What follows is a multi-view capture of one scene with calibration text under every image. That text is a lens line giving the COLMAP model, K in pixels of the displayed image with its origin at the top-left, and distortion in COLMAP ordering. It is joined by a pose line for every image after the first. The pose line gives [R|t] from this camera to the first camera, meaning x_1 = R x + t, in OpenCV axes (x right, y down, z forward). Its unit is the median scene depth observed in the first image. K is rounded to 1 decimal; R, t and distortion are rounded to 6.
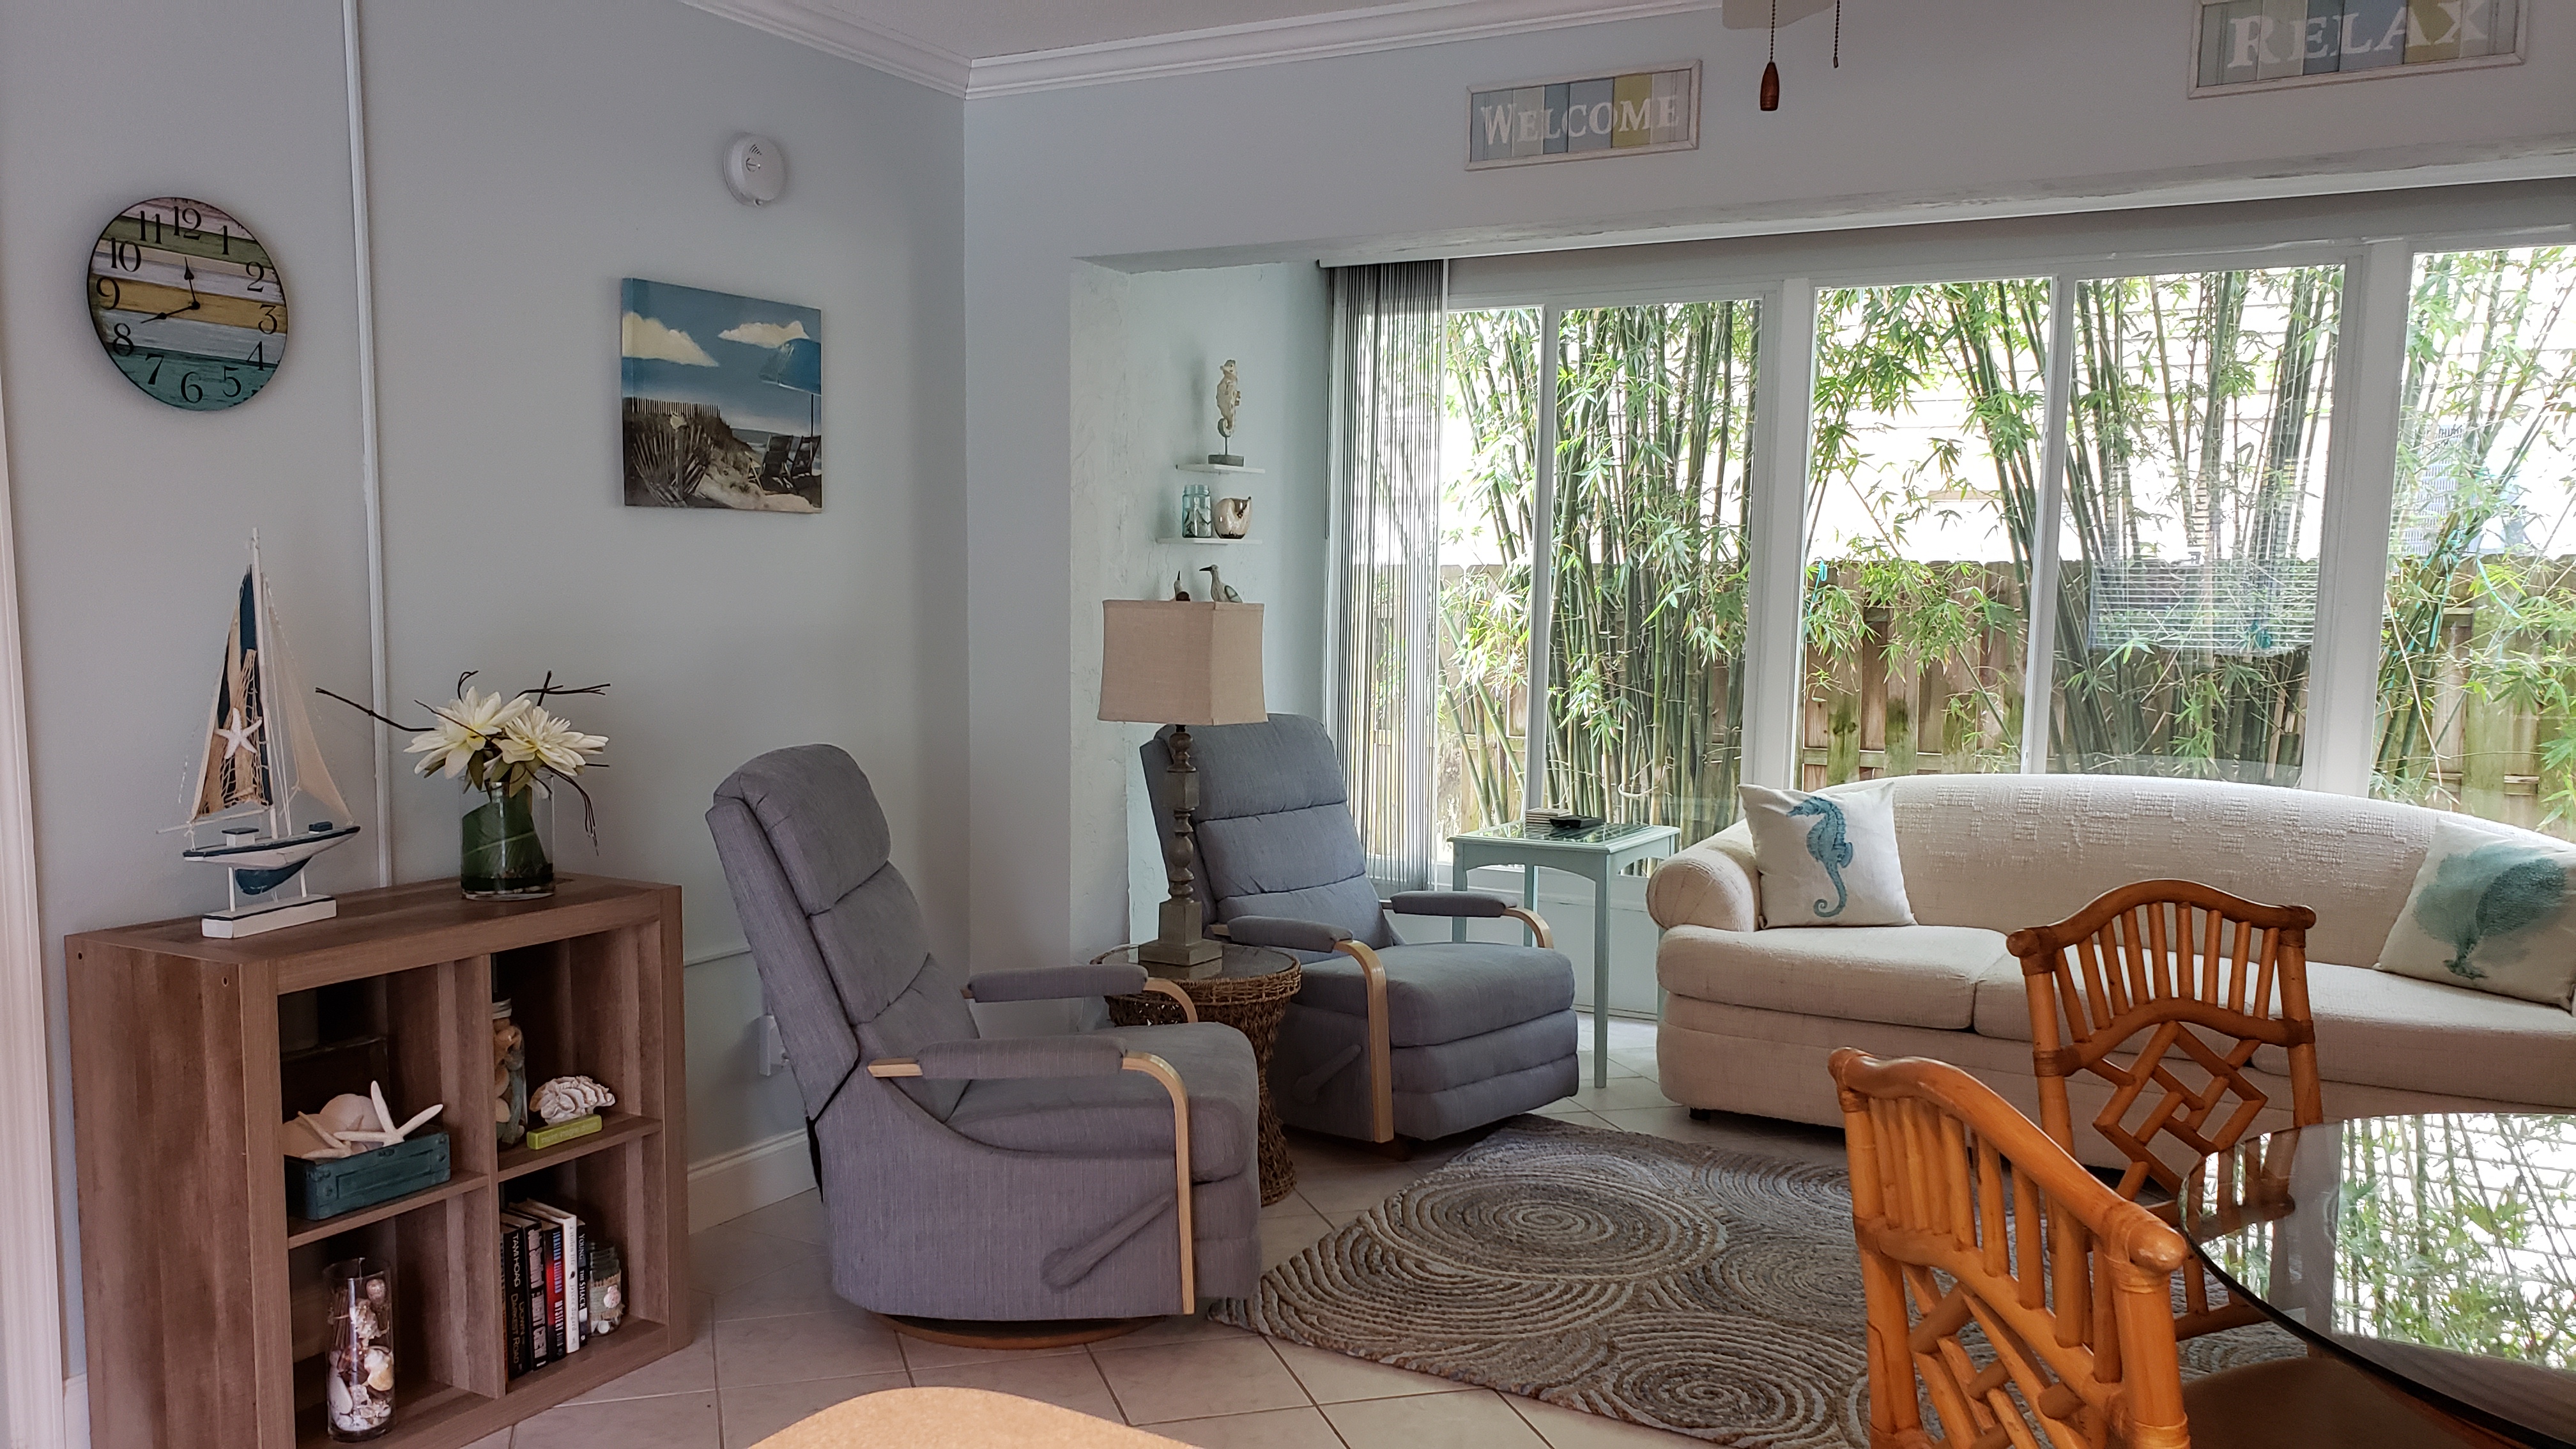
lens RADIAL K [[2003.5, 0, 1247.9], [0, 2003.5, 790.5], [0, 0, 1]] dist [0.046793, -0.035950]
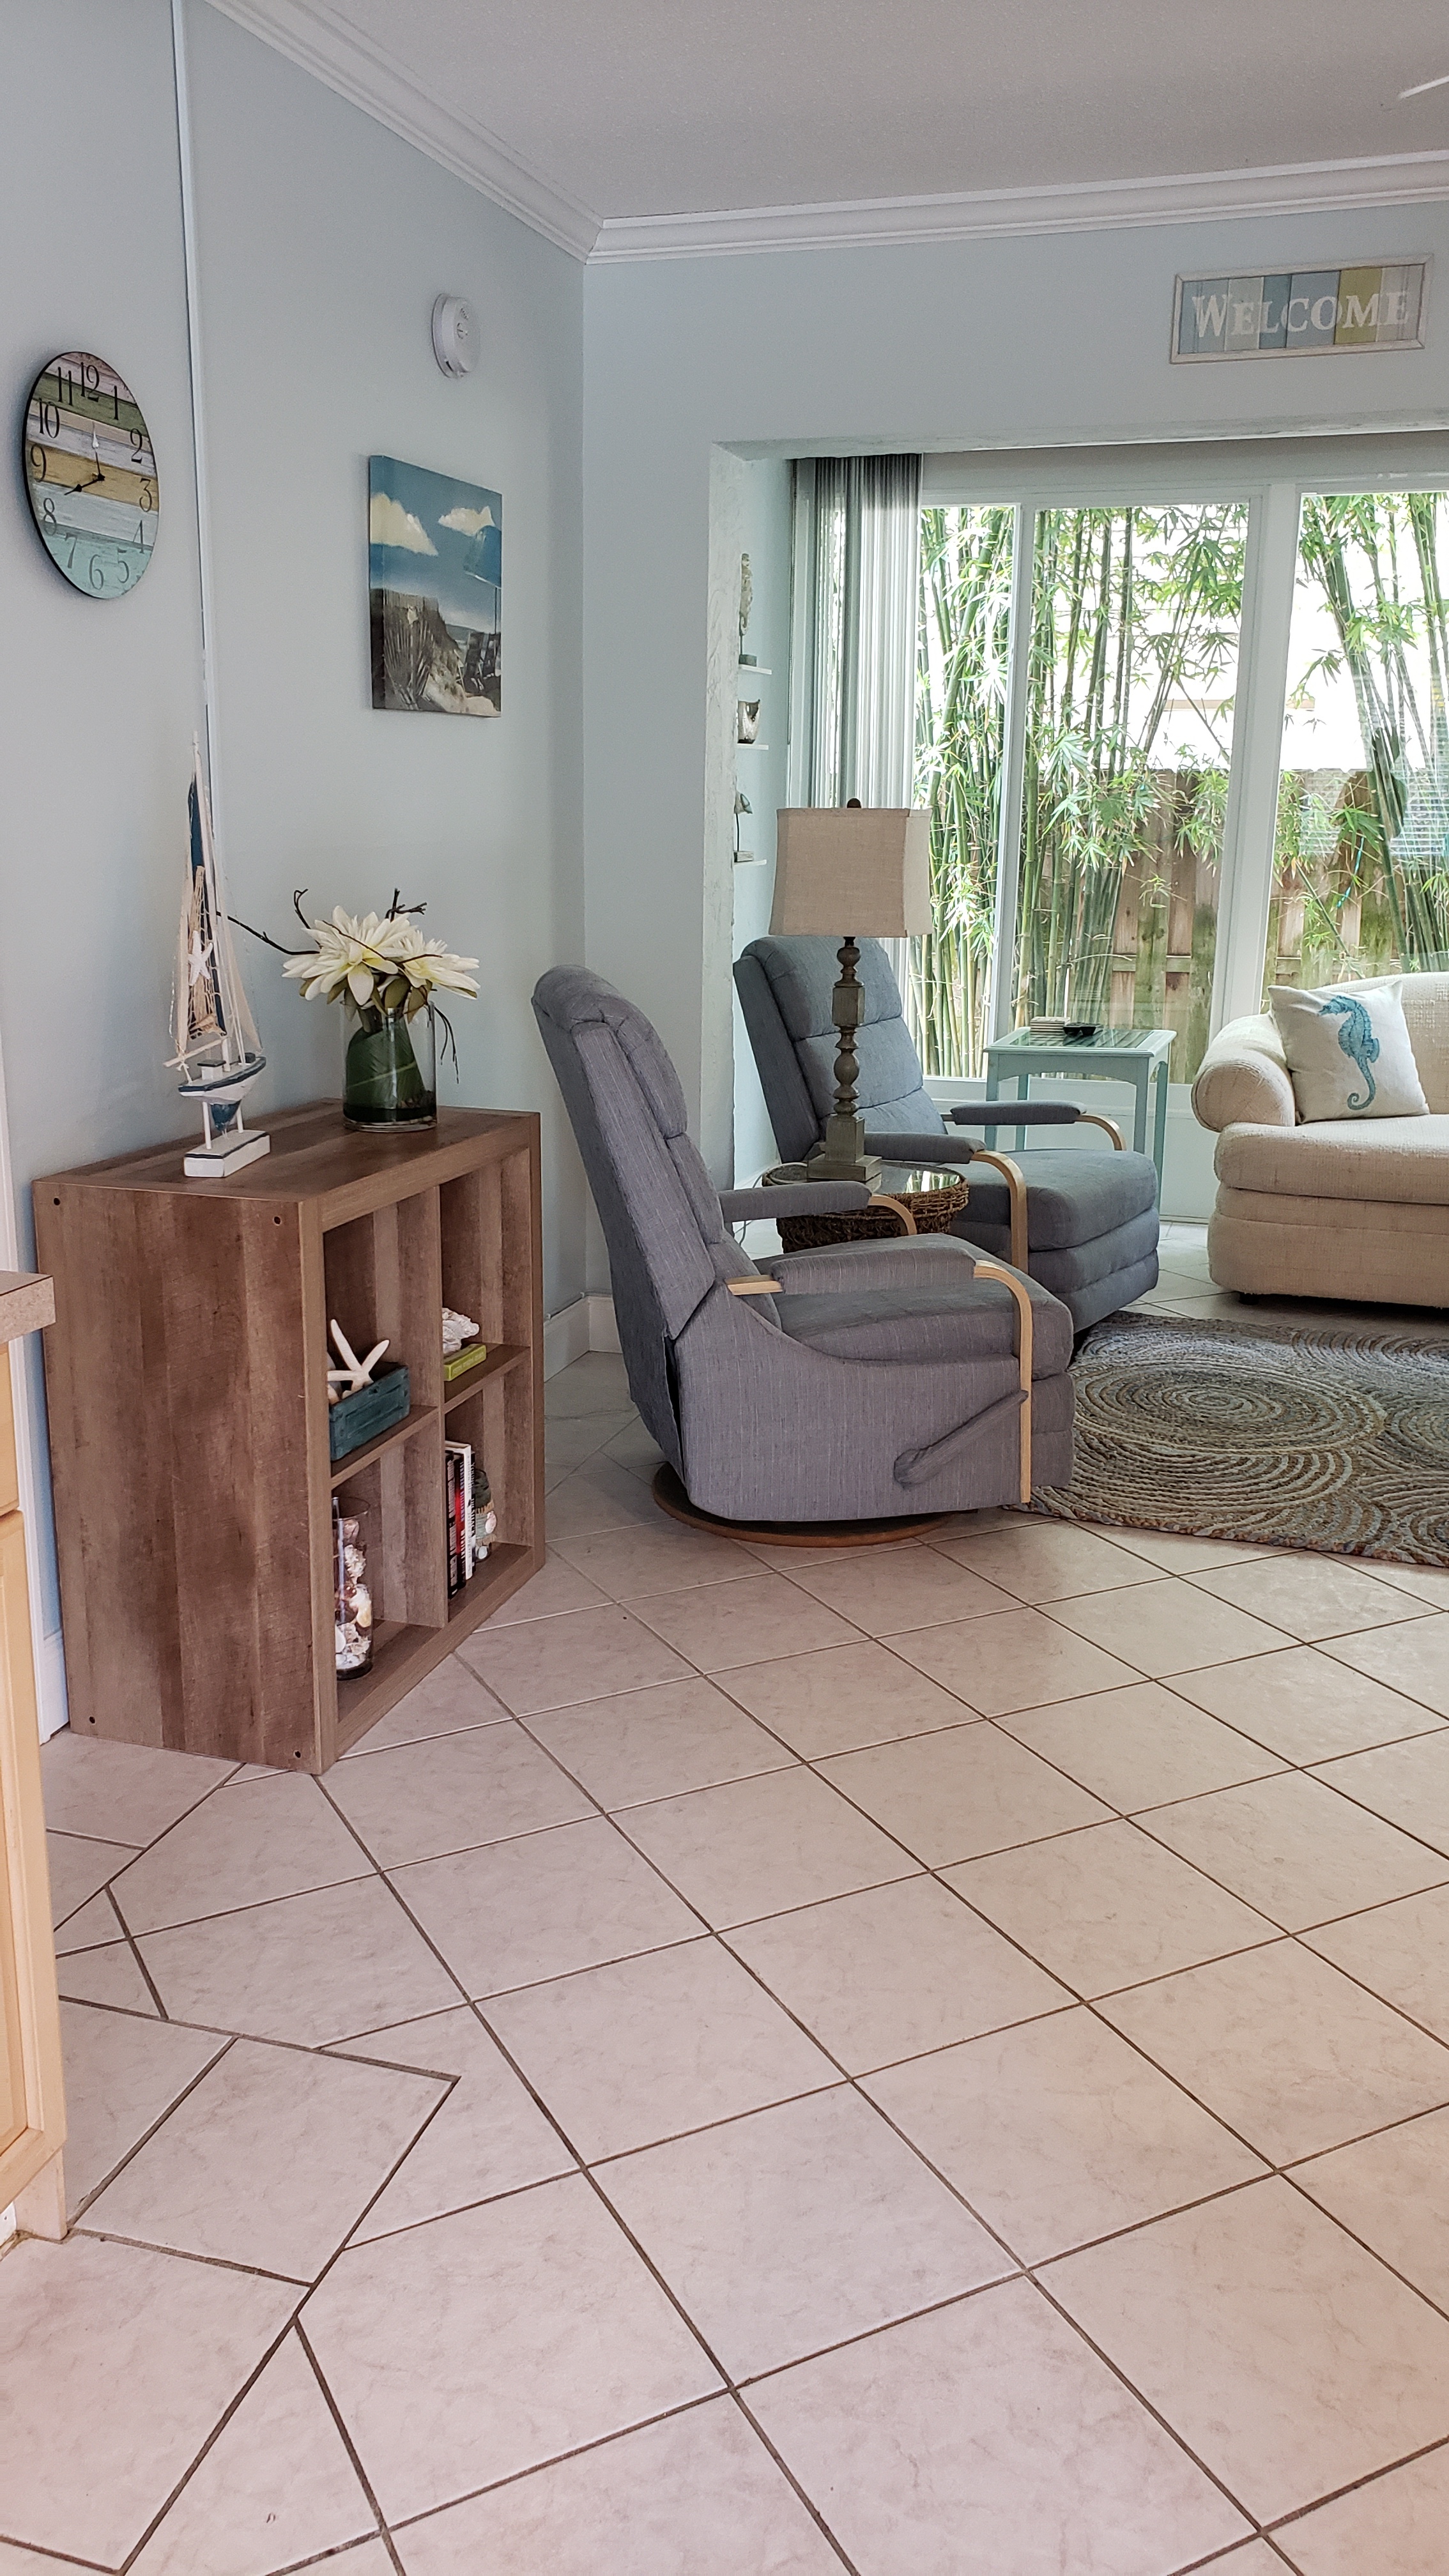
lens RADIAL K [[2003.5, 0, 683.4], [0, 2003.5, 1259.2], [0, 0, 1]] dist [0.046793, -0.035950]
pose [[0.980815, -0.045947, 0.189449, -0.354195], [0.021833, 0.991603, 0.127459, -0.003192], [-0.193715, -0.120878, 0.973583, 0.026137]]
